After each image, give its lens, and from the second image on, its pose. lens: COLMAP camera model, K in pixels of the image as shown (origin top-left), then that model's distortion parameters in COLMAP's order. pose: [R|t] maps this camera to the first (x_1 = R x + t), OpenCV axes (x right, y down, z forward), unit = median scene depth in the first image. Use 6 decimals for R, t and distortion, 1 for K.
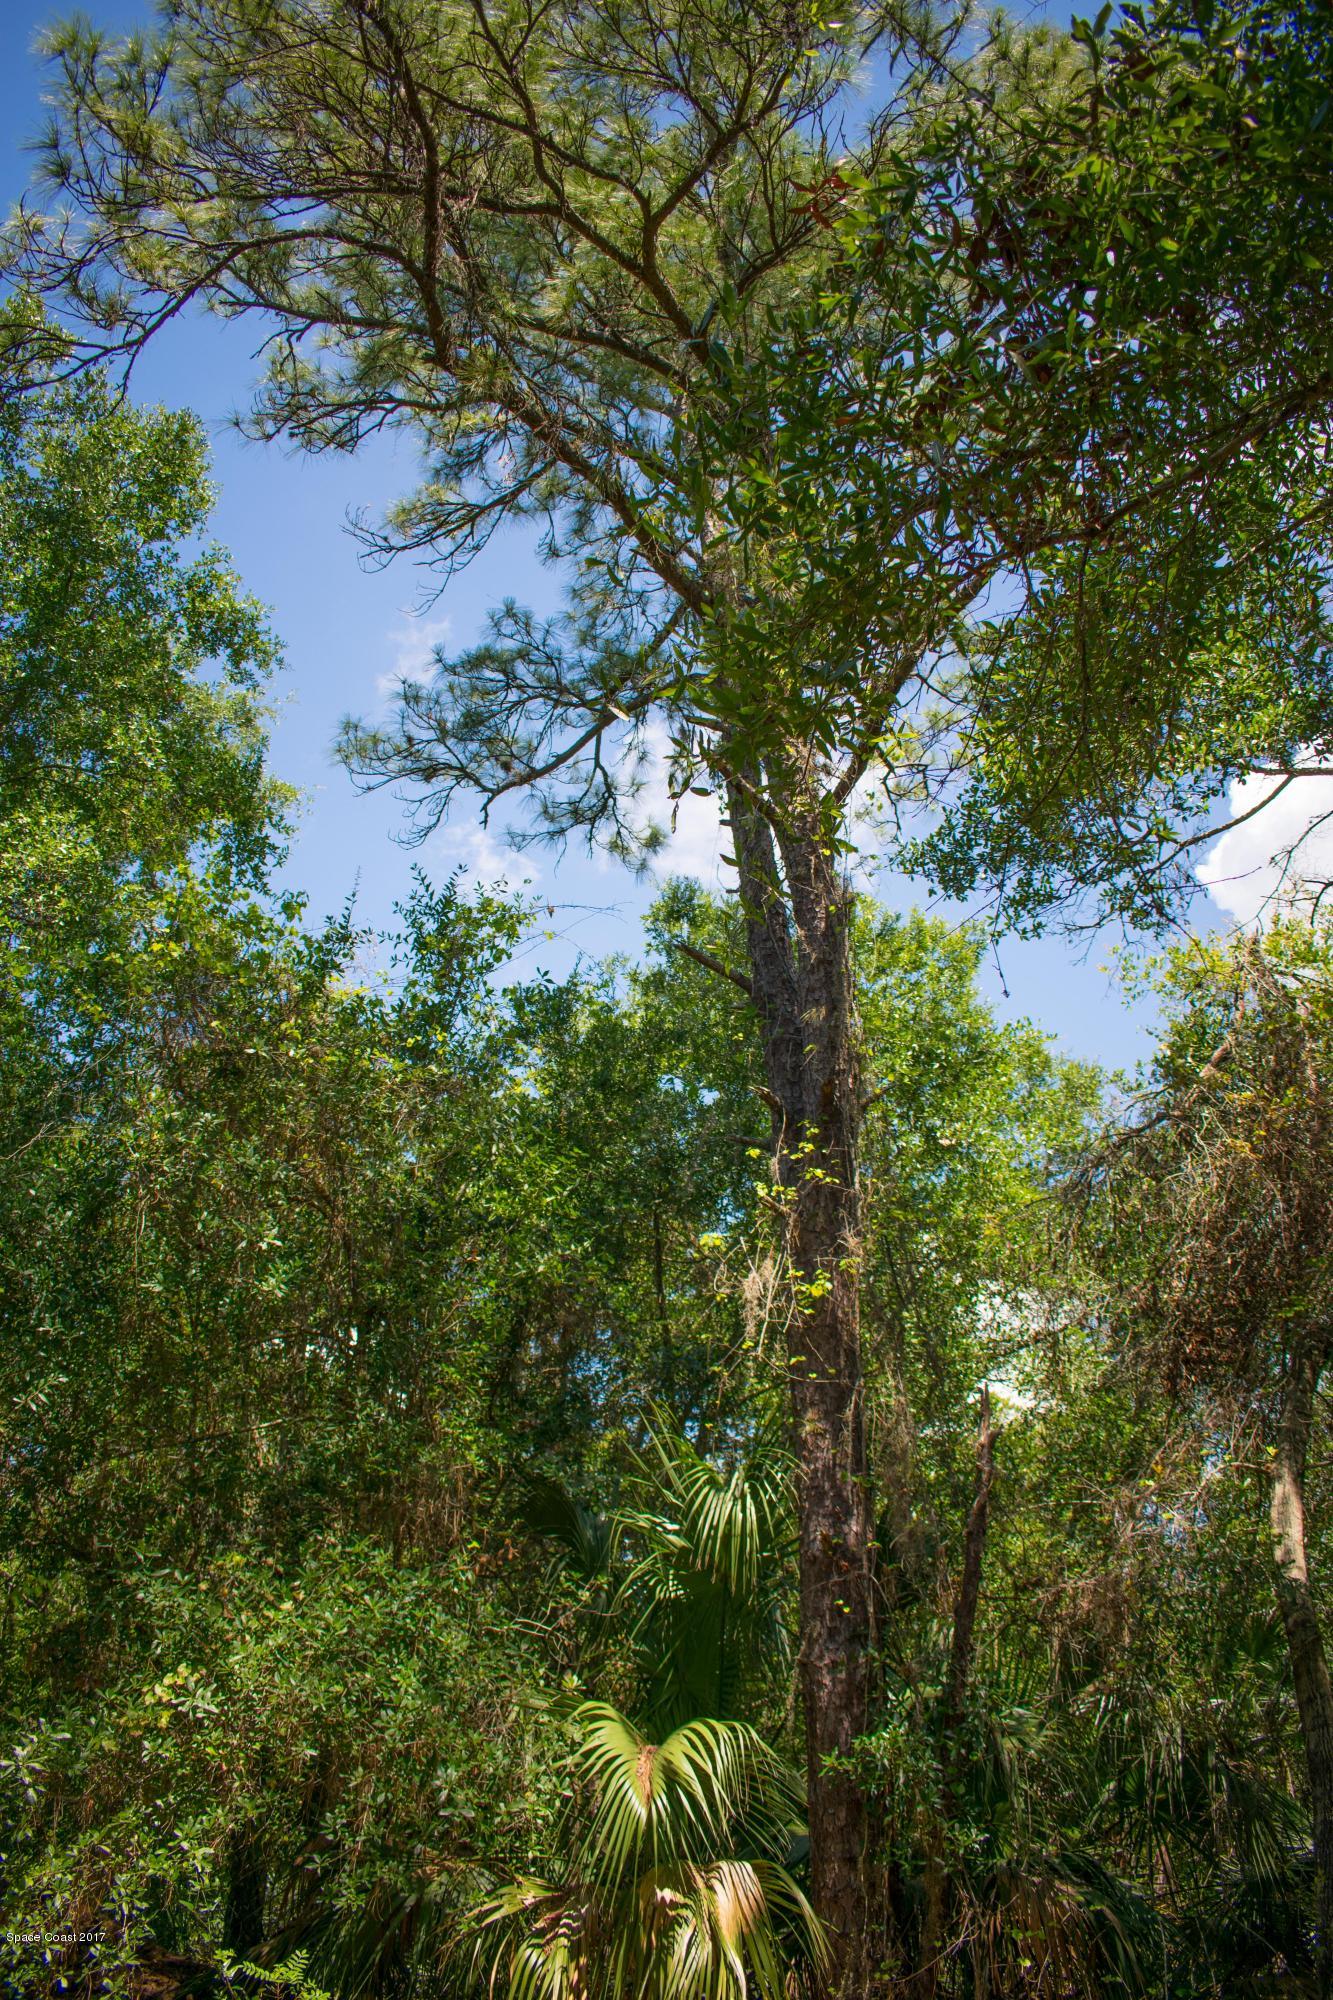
lens RADIAL K [[1576.1, 0, 642.2], [0, 1576.1, 1052.5], [0, 0, 1]] dist [-0.088605, 0.017726]
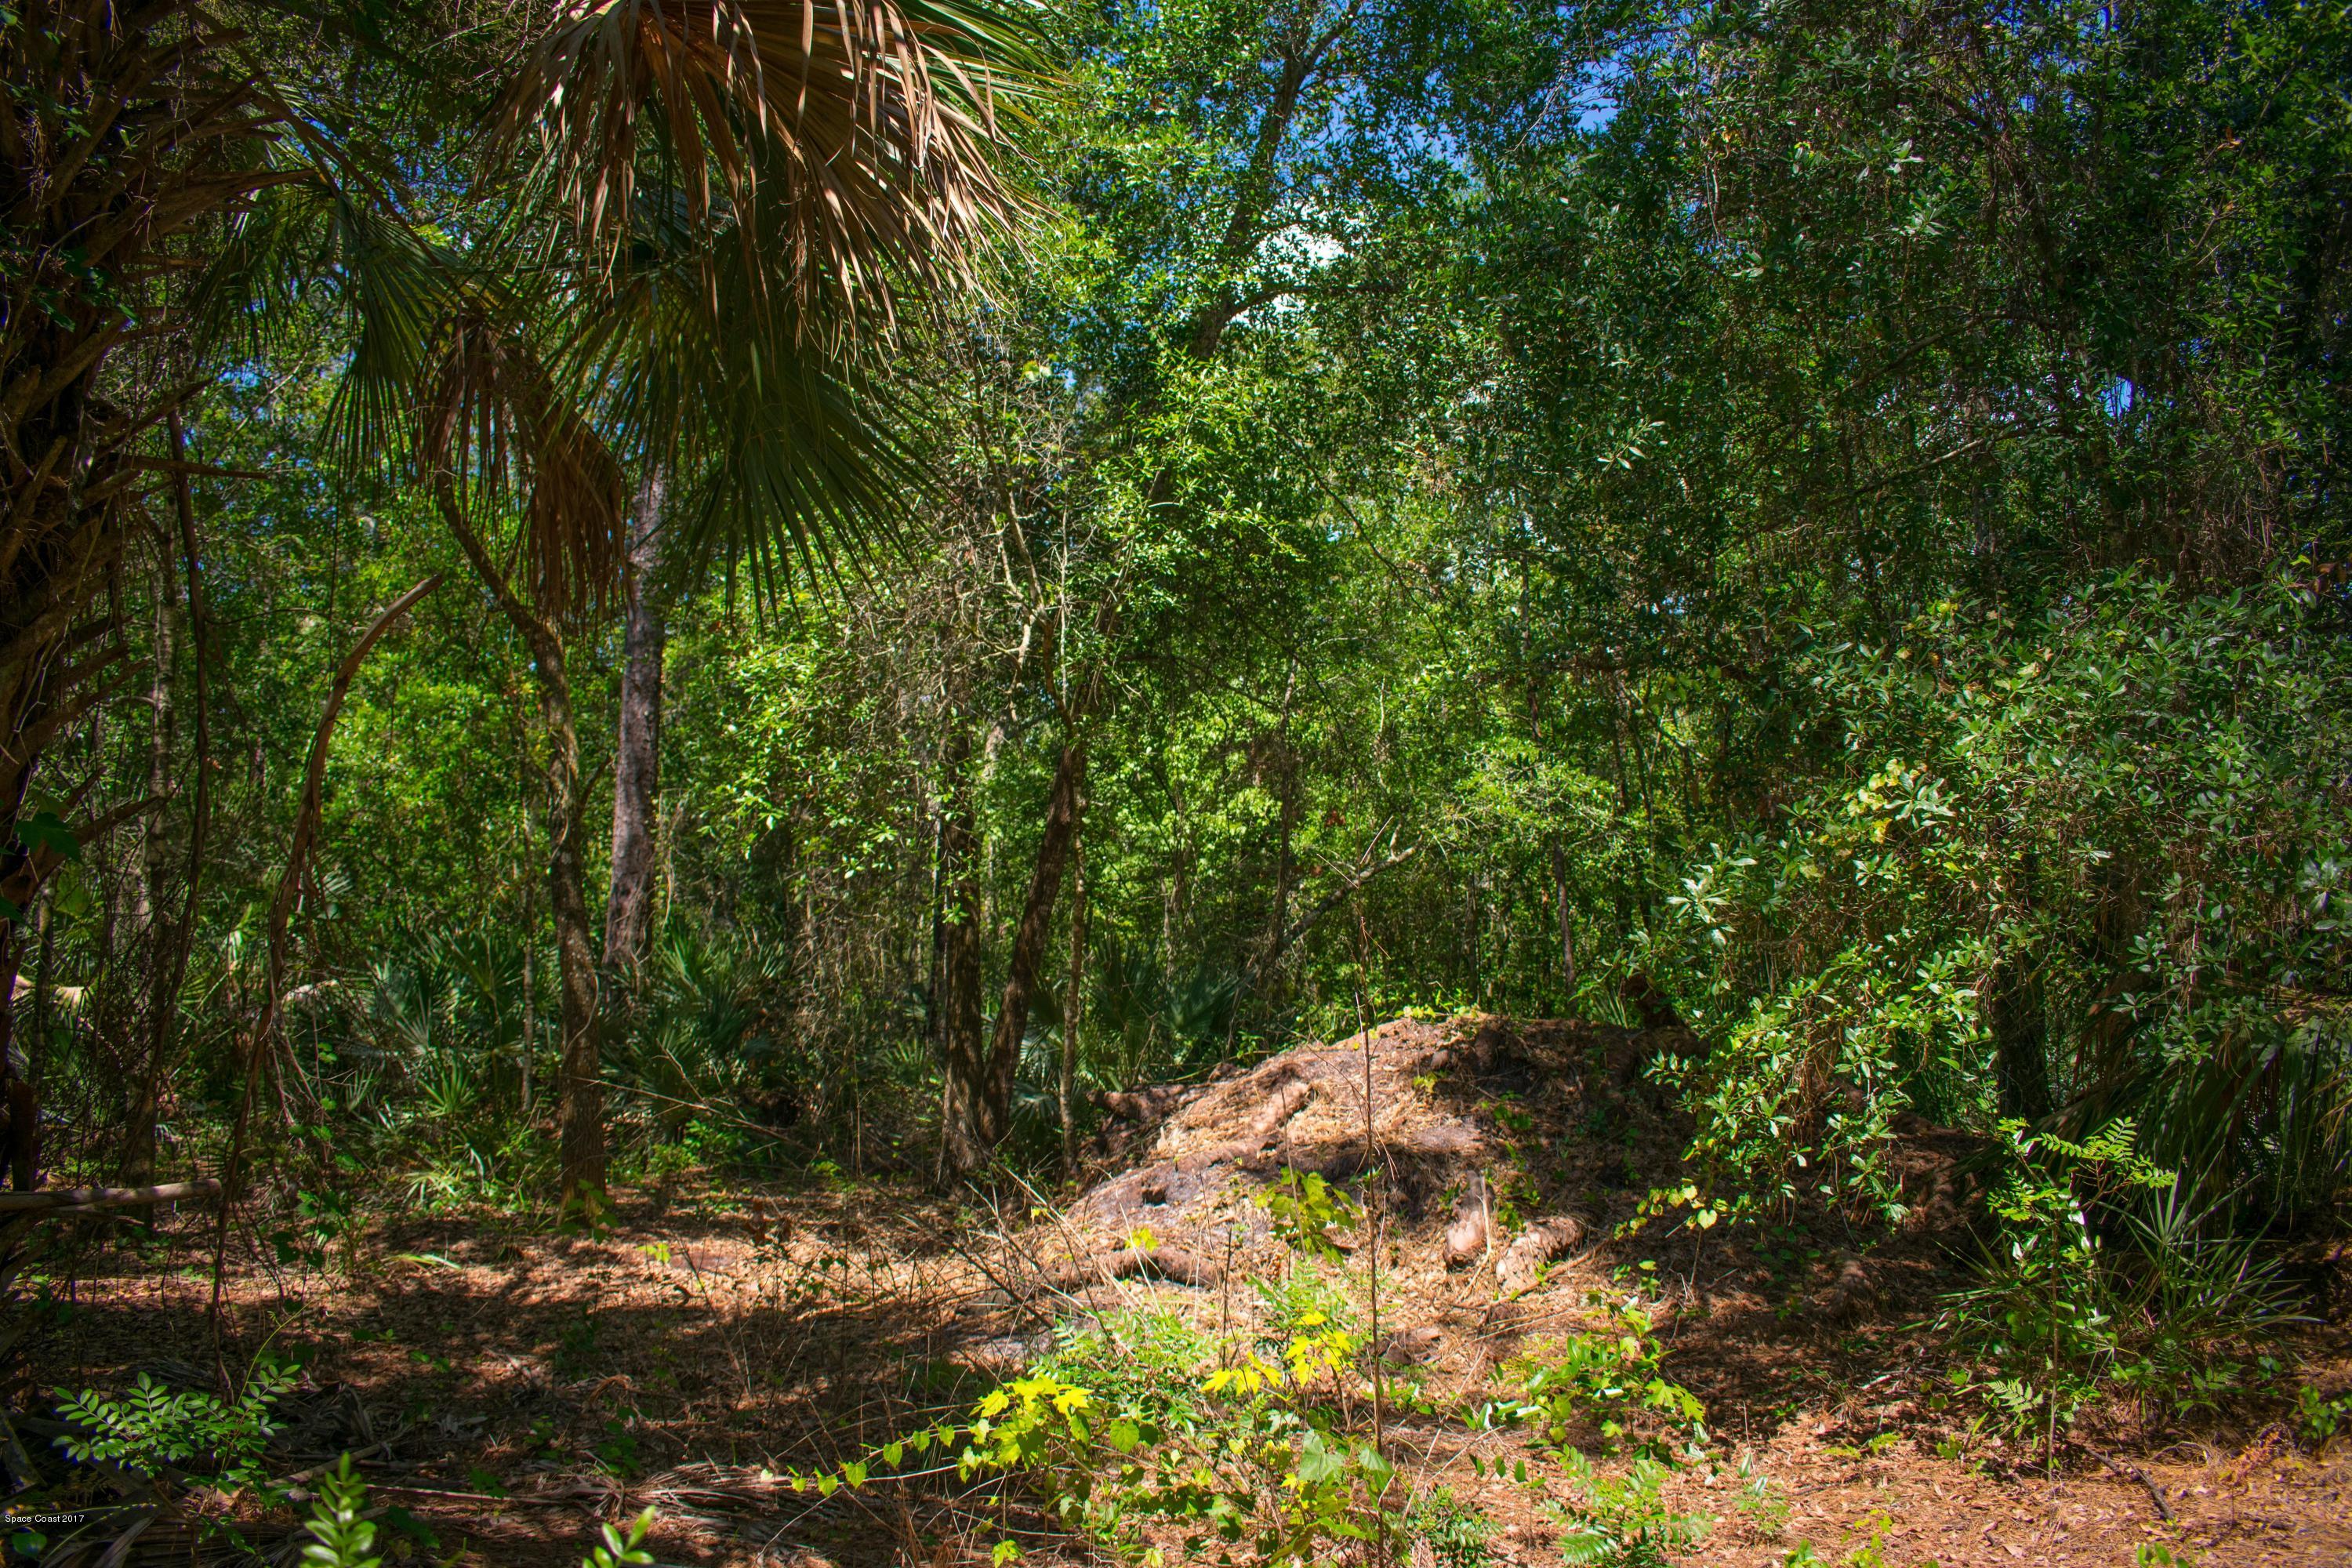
lens RADIAL K [[1853.5, 0, 1176.0], [0, 1853.5, 784.0], [0, 0, 1]] dist [-0.088605, 0.017726]
pose [[0.795241, -0.087496, -0.599946, -0.052918], [0.288209, 0.925135, 0.247106, 0.102502], [0.533410, -0.369419, 0.760922, 0.169936]]
